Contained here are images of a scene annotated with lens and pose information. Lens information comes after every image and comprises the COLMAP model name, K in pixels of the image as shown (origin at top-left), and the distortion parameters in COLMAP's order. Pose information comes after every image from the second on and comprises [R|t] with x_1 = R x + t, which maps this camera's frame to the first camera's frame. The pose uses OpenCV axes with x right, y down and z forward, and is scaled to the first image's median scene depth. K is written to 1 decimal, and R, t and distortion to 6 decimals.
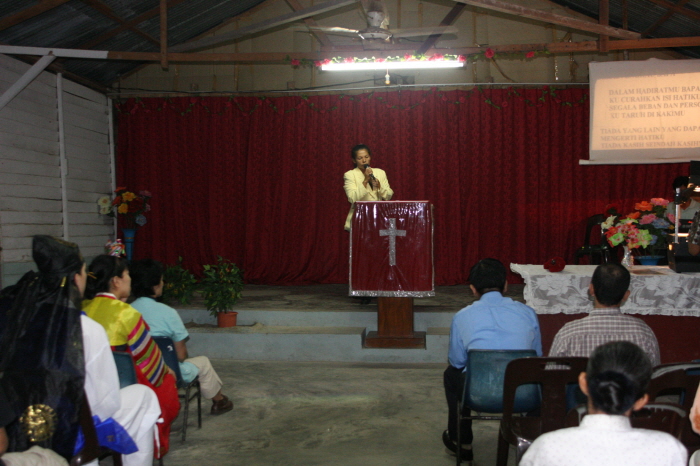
lens RADIAL K [[912.0, 0, 352.2], [0, 912.0, 236.0], [0, 0, 1]] dist [-0.085295, 0.000000]
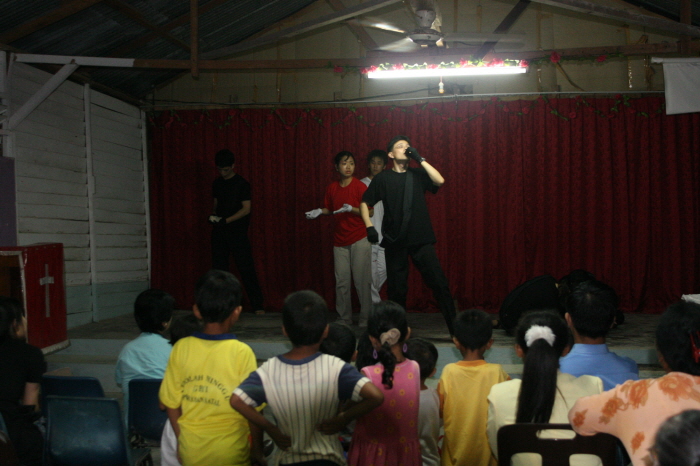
lens RADIAL K [[951.9, 0, 351.3], [0, 951.9, 229.8], [0, 0, 1]] dist [-0.081990, 0.000000]
pose [[0.997998, 0.001141, -0.063237, 0.007361], [-0.002791, 0.999658, -0.026003, -0.005796], [0.063185, 0.026128, 0.997660, 0.048771]]
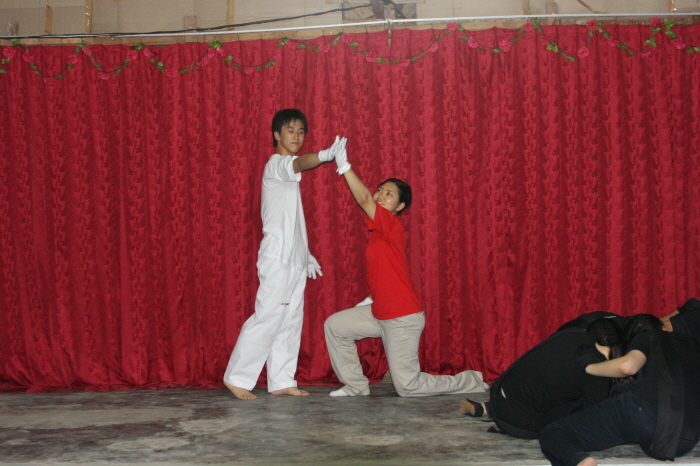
lens RADIAL K [[1231.7, 0, 352.5], [0, 1231.7, 230.0], [0, 0, 1]] dist [-0.054102, 0.000000]
pose [[0.998428, -0.016245, 0.053643, -0.012084], [0.017986, 0.999322, -0.032134, -0.017320], [-0.053084, 0.033048, 0.998043, 0.276678]]
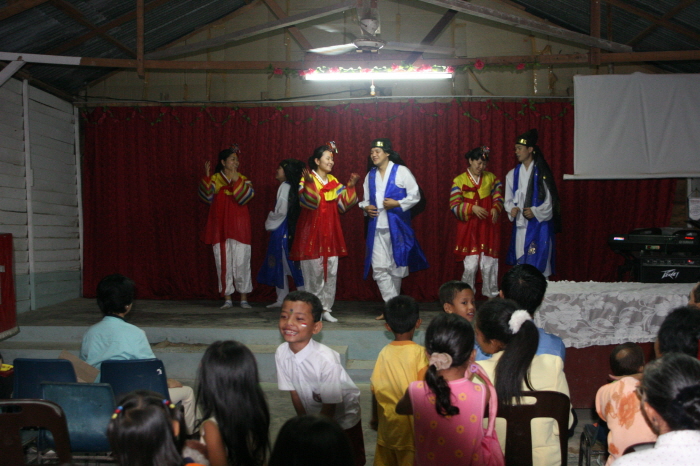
lens RADIAL K [[912.0, 0, 351.6], [0, 912.0, 235.6], [0, 0, 1]] dist [-0.085295, 0.000000]
pose [[0.998691, 0.004264, 0.050964, -0.024773], [-0.003582, 0.999903, -0.013459, -0.003341], [-0.051016, 0.013259, 0.998610, 0.027028]]
